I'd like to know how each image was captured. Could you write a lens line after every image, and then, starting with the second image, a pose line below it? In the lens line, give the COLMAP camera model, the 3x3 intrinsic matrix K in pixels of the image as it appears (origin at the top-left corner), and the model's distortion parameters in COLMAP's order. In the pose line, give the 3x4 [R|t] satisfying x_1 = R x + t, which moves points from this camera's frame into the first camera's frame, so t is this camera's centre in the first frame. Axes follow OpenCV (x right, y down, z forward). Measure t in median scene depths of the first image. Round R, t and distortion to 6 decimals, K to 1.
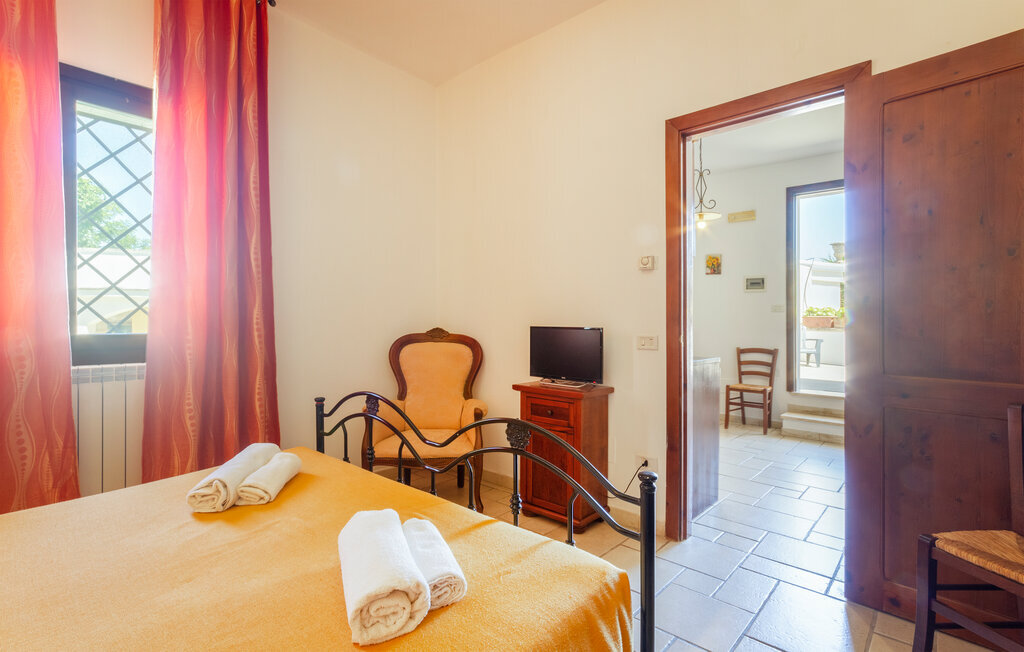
lens RADIAL K [[479.0, 0, 517.4], [0, 479.0, 325.5], [0, 0, 1]] dist [0.017879, 0.001445]
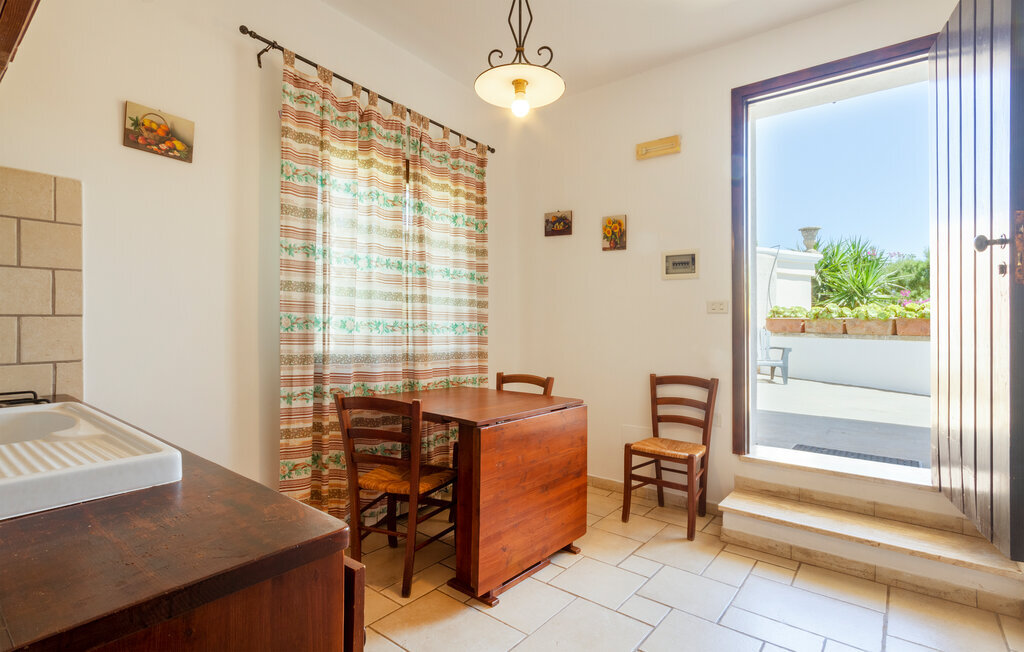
lens RADIAL K [[479.0, 0, 503.5], [0, 479.0, 328.8], [0, 0, 1]] dist [0.017879, 0.001445]
pose [[0.999527, -0.001916, 0.030690, 0.263312], [0.001731, 0.999980, 0.006038, -0.013224], [-0.030701, -0.005982, 0.999511, 0.428509]]
